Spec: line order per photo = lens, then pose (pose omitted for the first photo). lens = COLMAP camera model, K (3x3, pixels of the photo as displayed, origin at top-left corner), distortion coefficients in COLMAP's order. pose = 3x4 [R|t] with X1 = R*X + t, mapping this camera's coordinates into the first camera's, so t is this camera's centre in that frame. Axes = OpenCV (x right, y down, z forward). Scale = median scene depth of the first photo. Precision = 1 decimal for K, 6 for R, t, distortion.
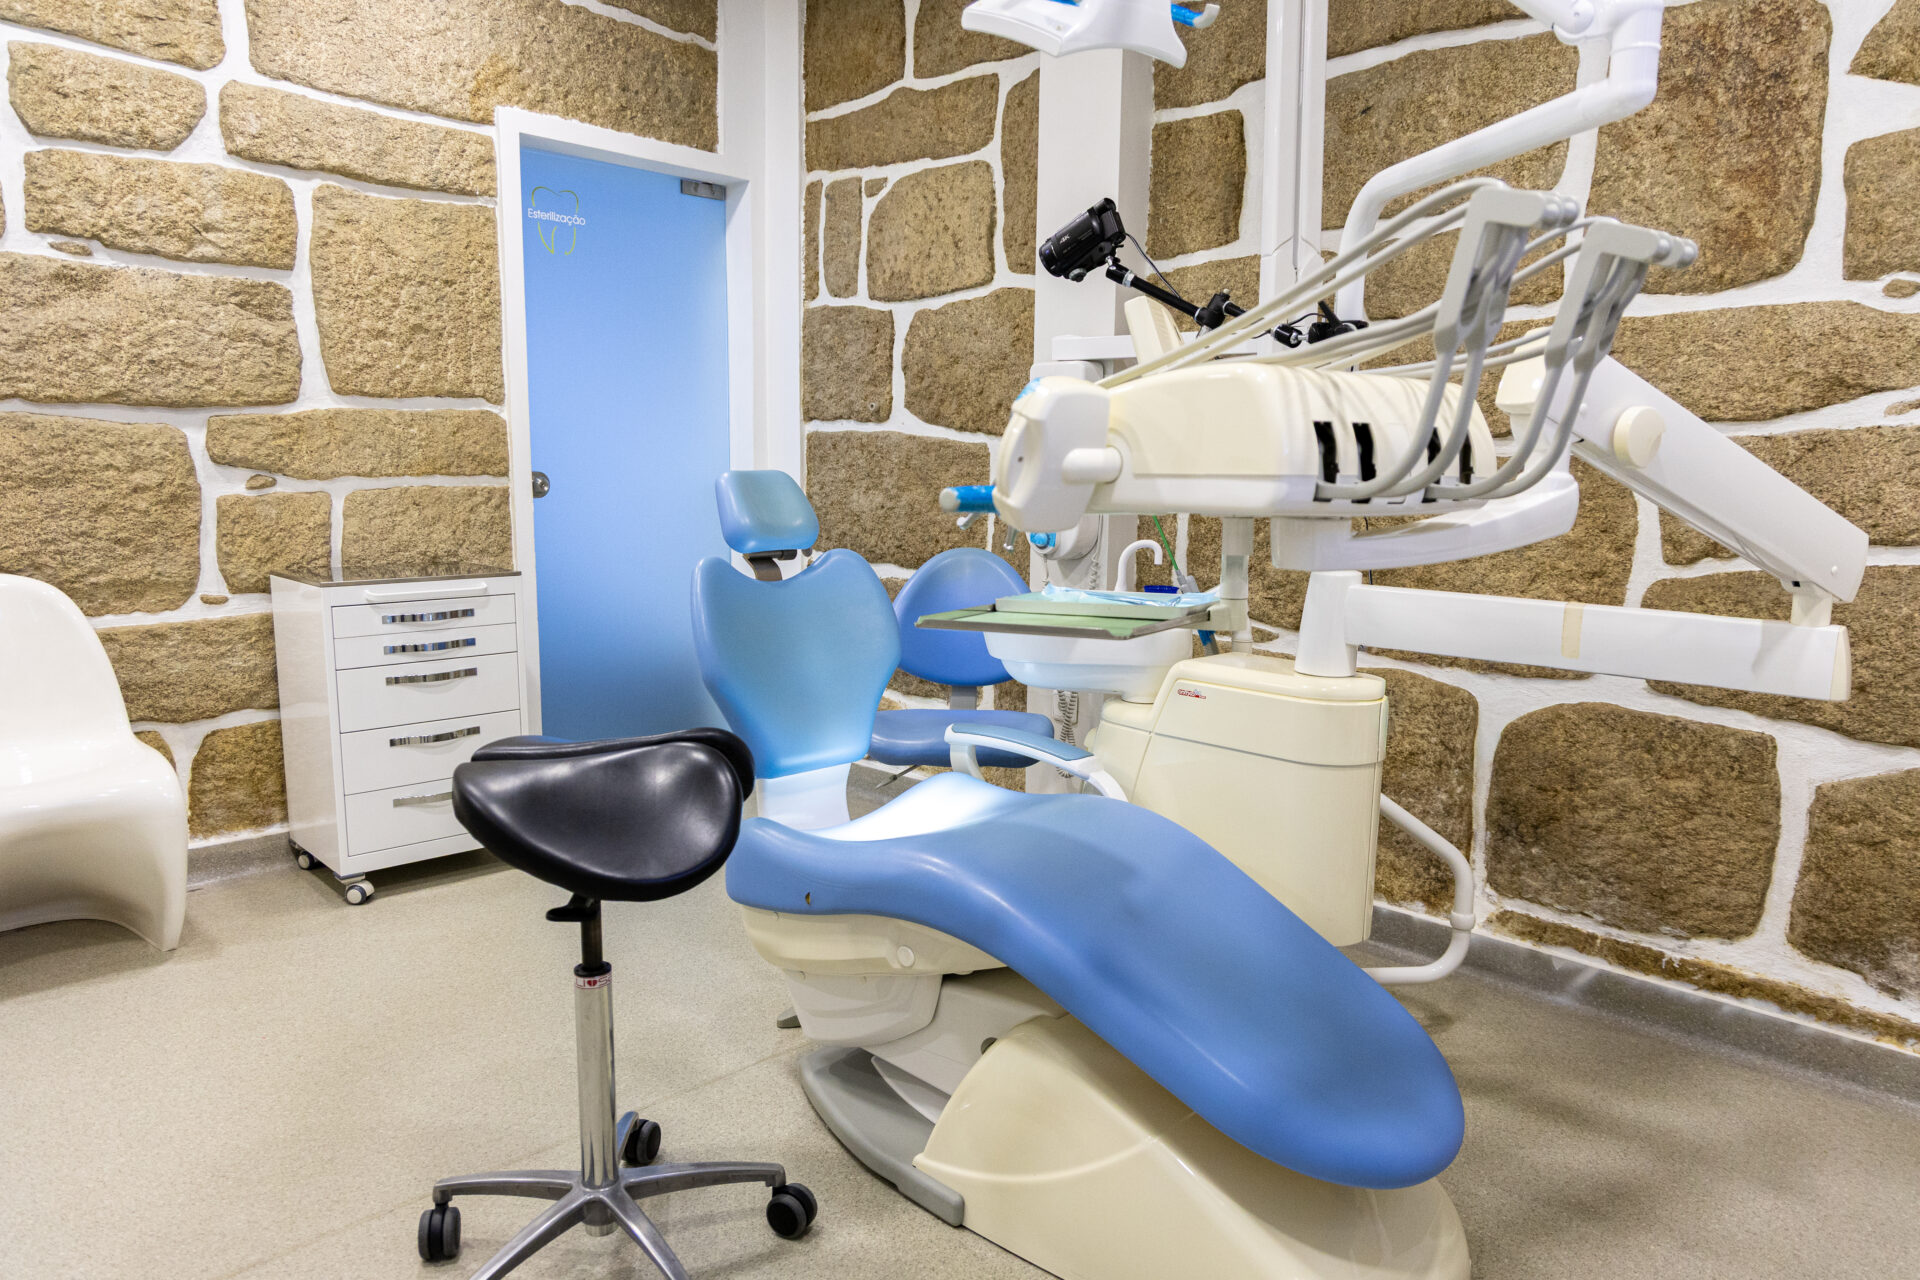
lens RADIAL K [[1270.9, 0, 963.7], [0, 1270.9, 638.7], [0, 0, 1]] dist [-0.001800, -0.000642]
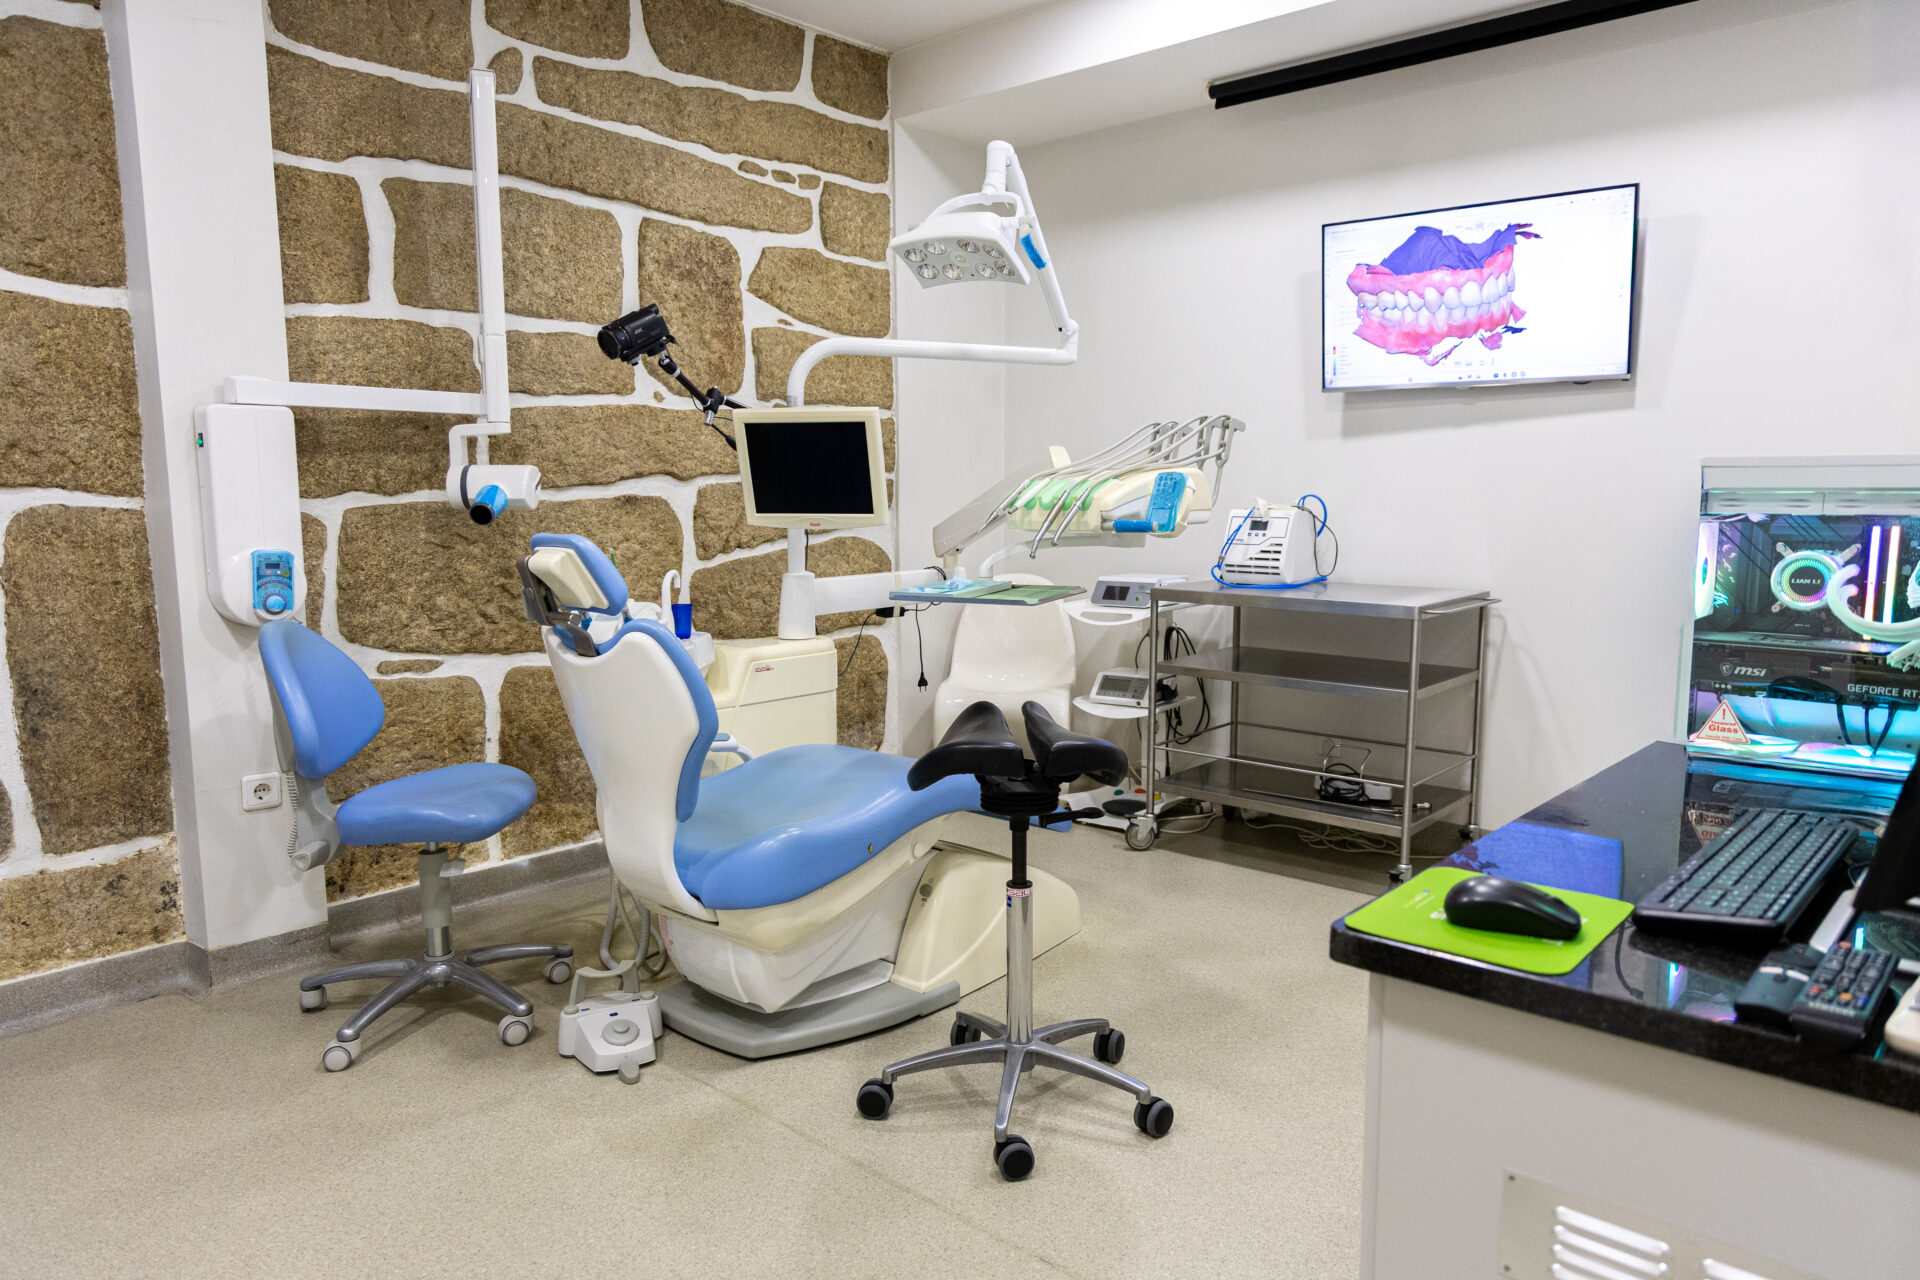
lens RADIAL K [[1270.9, 0, 962.7], [0, 1270.9, 639.7], [0, 0, 1]] dist [-0.001800, -0.000642]
pose [[-0.049072, -0.139820, 0.988960, -1.181645], [0.148058, 0.978196, 0.145644, -0.156961], [-0.987760, 0.153571, -0.027300, 0.769209]]
